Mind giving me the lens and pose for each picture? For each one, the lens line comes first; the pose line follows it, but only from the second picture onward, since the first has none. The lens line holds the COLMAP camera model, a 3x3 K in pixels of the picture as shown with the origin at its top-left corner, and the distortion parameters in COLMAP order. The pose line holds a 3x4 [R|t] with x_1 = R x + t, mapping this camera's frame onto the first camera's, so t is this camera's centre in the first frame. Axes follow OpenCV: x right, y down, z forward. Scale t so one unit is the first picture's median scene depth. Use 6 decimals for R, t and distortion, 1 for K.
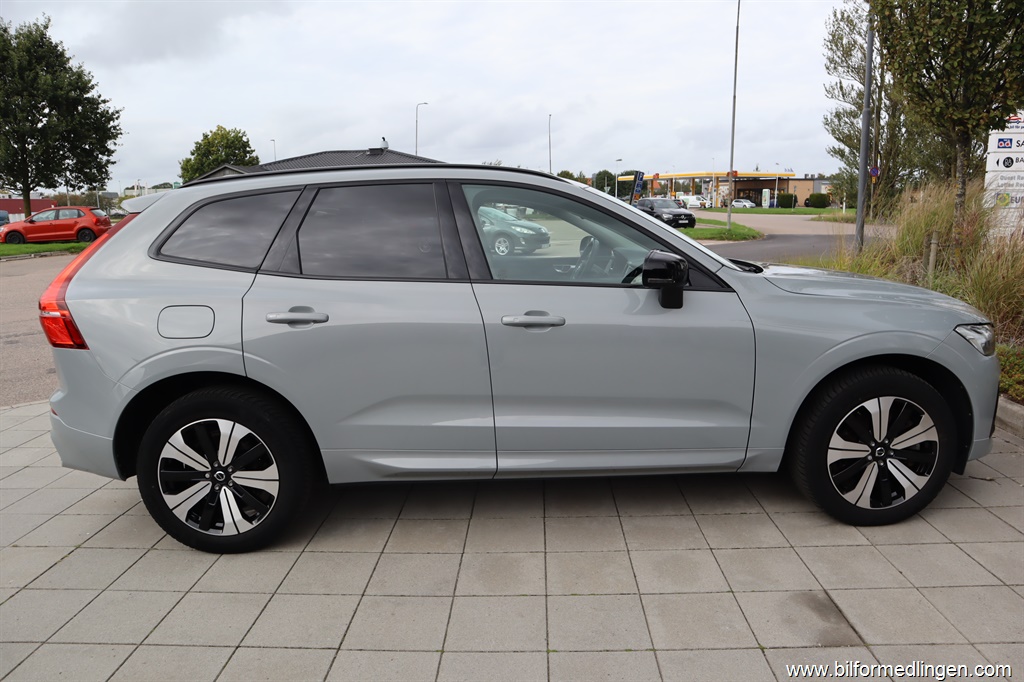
lens RADIAL K [[703.8, 0, 530.8], [0, 703.8, 358.4], [0, 0, 1]] dist [-0.124006, 0.069101]
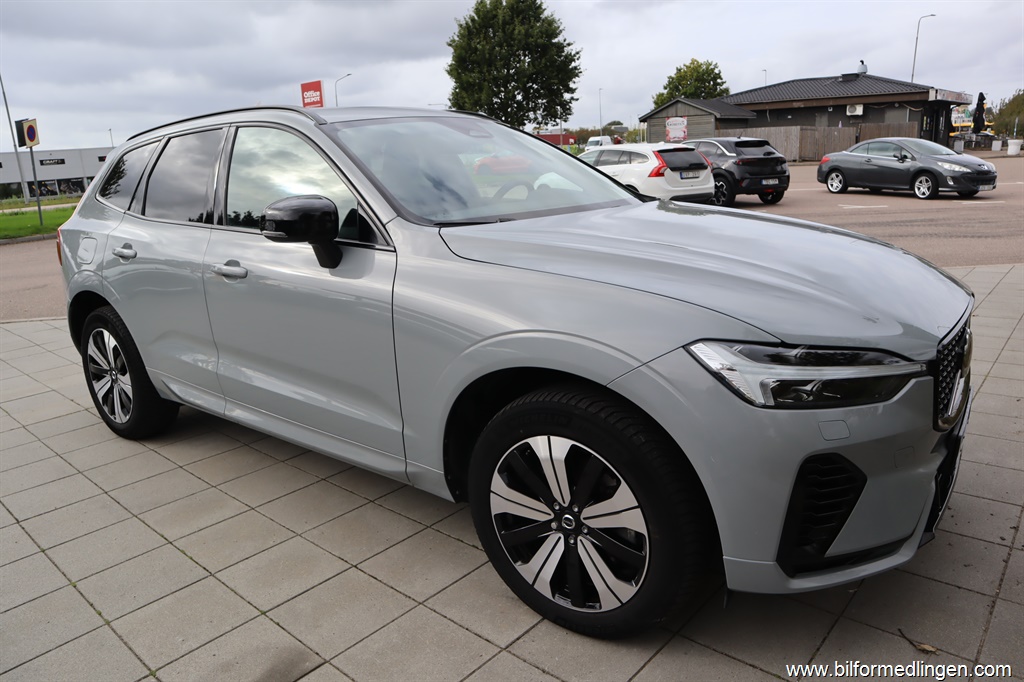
lens RADIAL K [[703.8, 0, 530.8], [0, 703.8, 358.4], [0, 0, 1]] dist [-0.124006, 0.069101]
pose [[0.778367, 0.158576, -0.607453, 0.098118], [-0.101584, 0.986636, 0.127396, -0.010355], [0.619537, -0.037454, 0.784073, 0.055246]]
